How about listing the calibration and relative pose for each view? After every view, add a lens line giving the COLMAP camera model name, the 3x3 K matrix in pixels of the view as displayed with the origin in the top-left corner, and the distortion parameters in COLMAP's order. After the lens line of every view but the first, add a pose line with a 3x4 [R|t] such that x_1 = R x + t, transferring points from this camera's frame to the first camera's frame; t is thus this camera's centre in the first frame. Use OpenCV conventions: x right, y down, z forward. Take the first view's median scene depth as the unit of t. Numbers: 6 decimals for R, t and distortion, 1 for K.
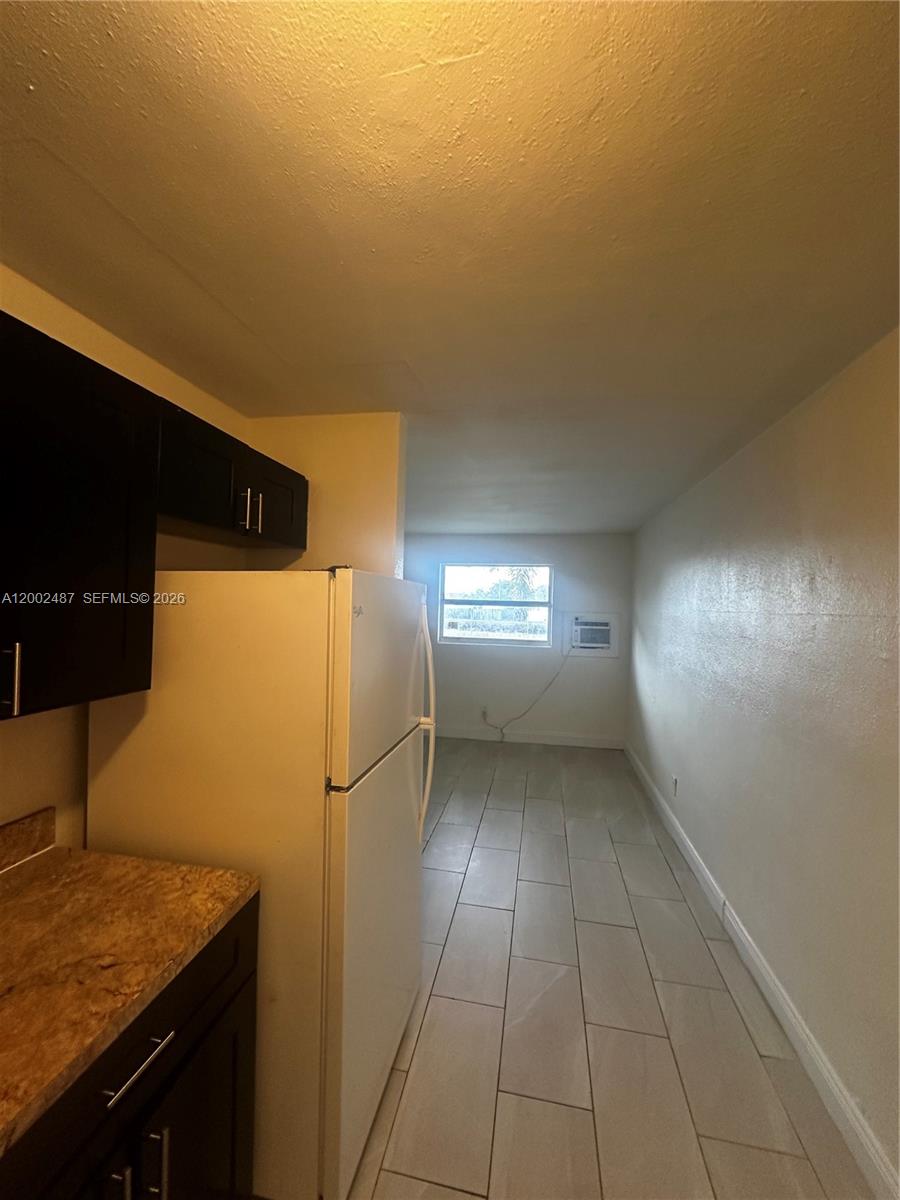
lens RADIAL K [[478.3, 0, 453.2], [0, 478.3, 600.3], [0, 0, 1]] dist [-0.004150, 0.001411]
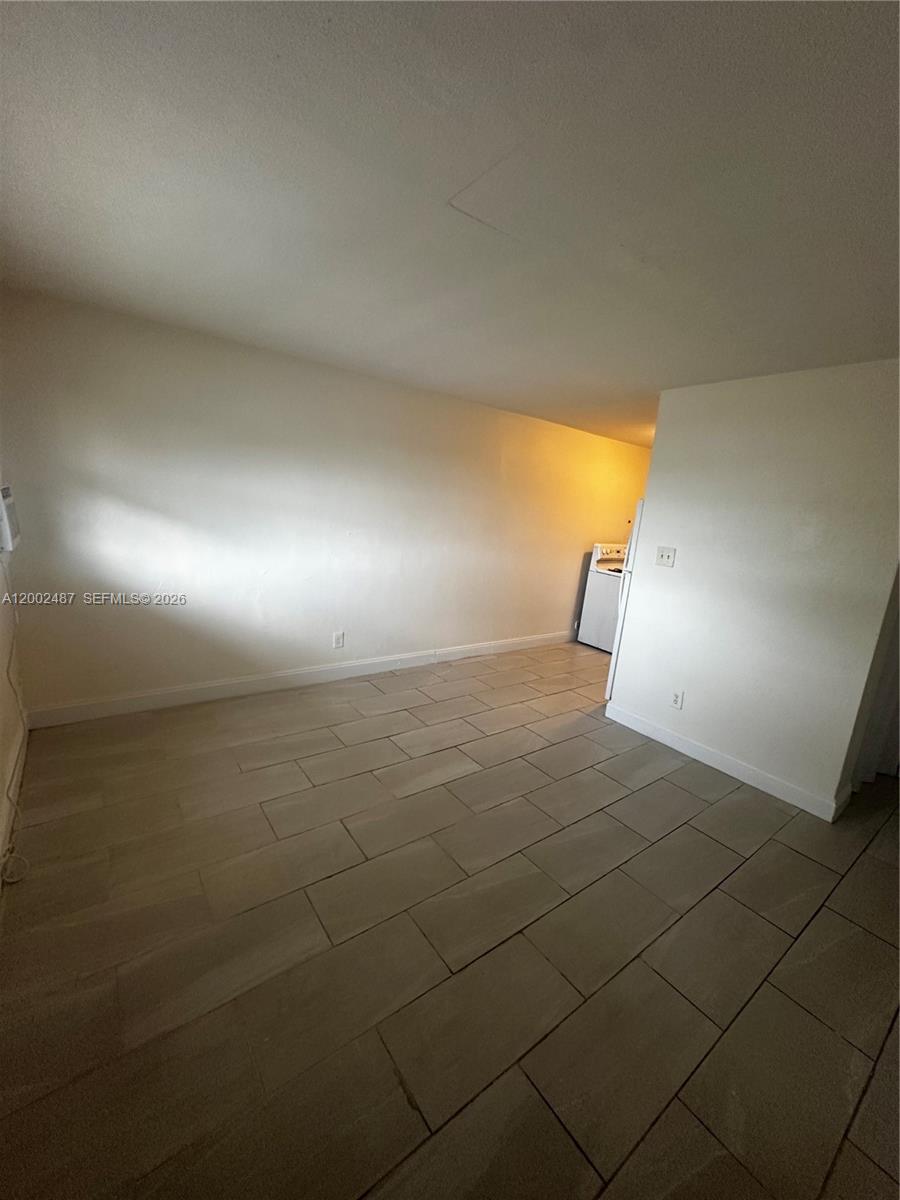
lens RADIAL K [[478.3, 0, 451.9], [0, 478.3, 600.6], [0, 0, 1]] dist [-0.004150, 0.001411]
pose [[-0.732178, -0.224259, 0.643135, -0.987333], [-0.105790, 0.970226, 0.217878, 0.026758], [-0.672848, 0.091489, -0.734102, 3.527521]]
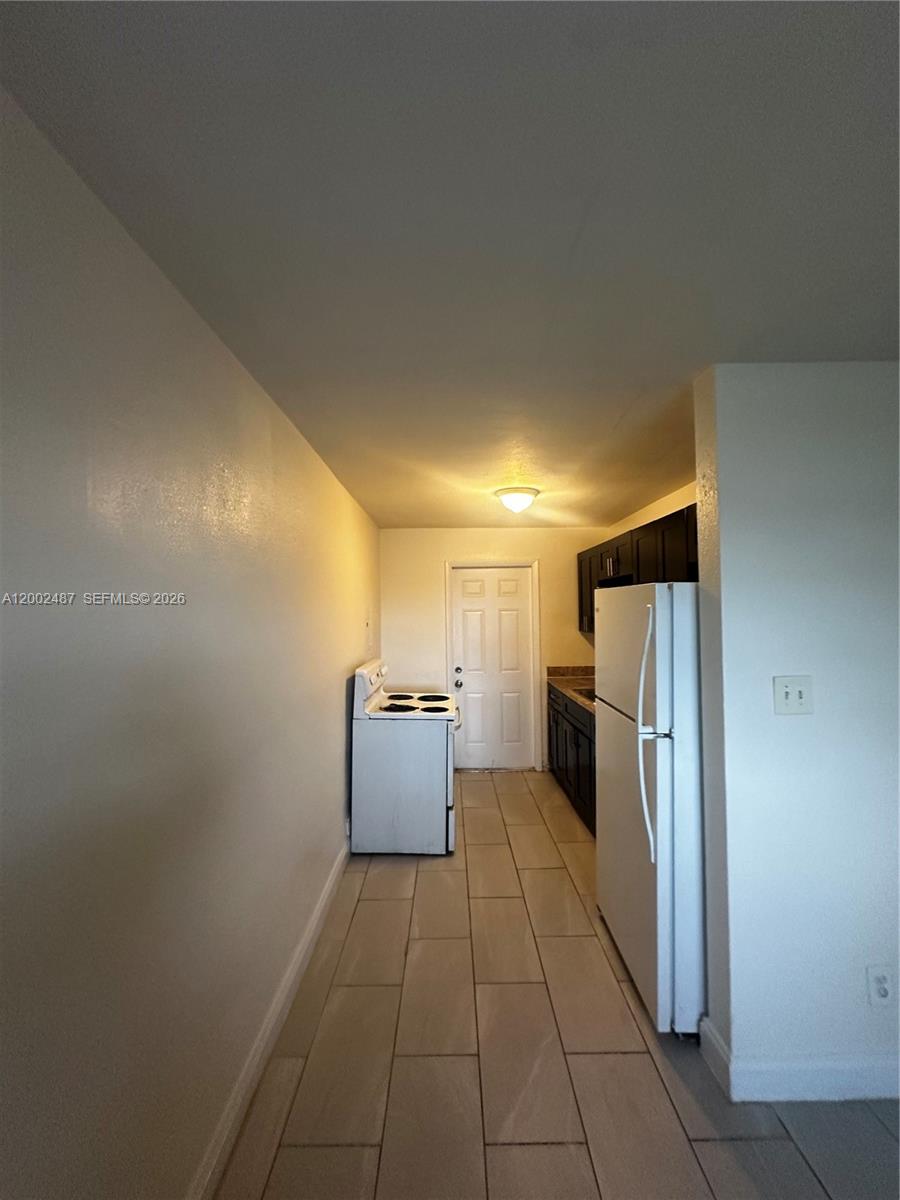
lens RADIAL K [[478.3, 0, 450.4], [0, 478.3, 599.7], [0, 0, 1]] dist [-0.004150, 0.001411]
pose [[-0.983062, -0.016058, -0.182569, 0.589582], [-0.010973, 0.999524, -0.028832, 0.033612], [0.182945, -0.026340, -0.982770, 2.217631]]
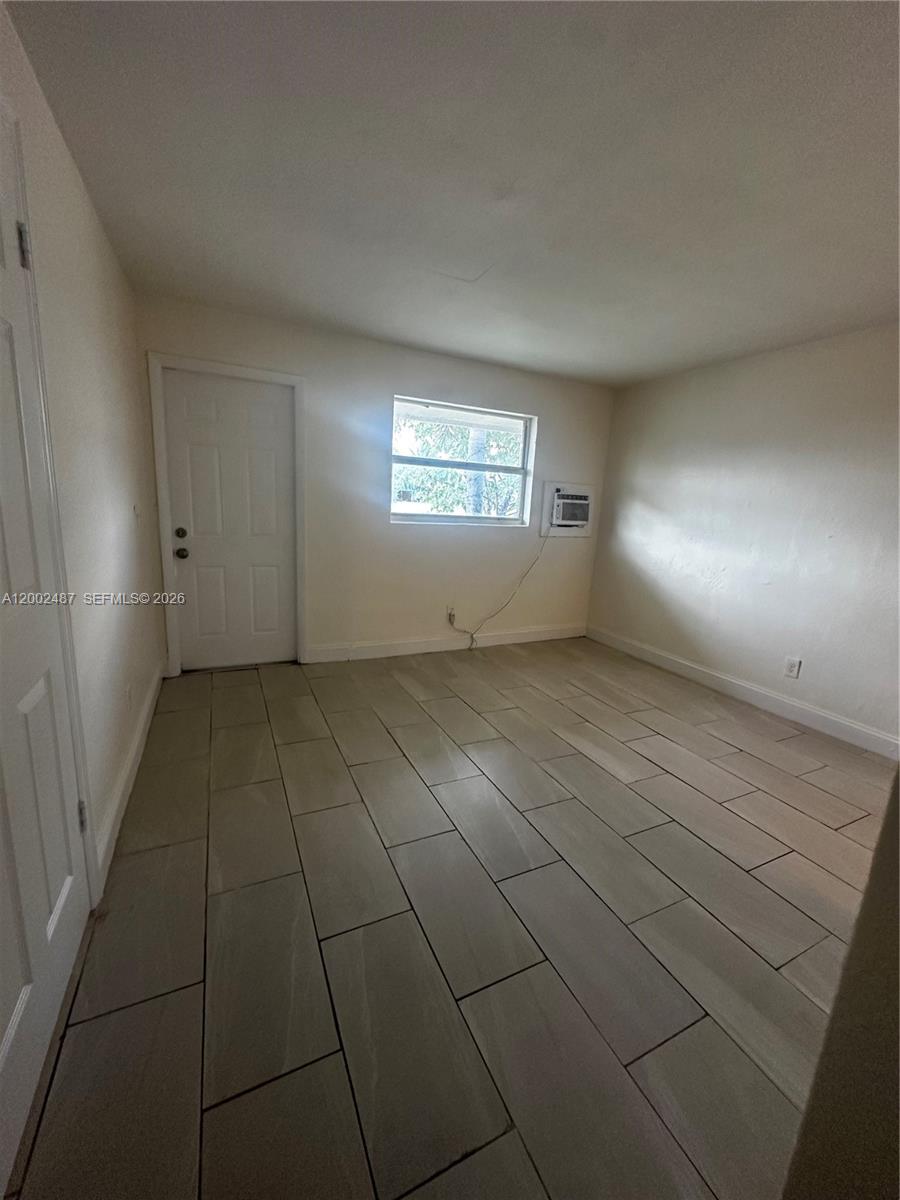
lens RADIAL K [[478.3, 0, 450.6], [0, 478.3, 600.5], [0, 0, 1]] dist [-0.004150, 0.001411]
pose [[0.805304, -0.103117, 0.583826, -1.297178], [-0.035608, 0.974567, 0.221247, 0.161451], [-0.591792, -0.198960, 0.781151, 1.467193]]
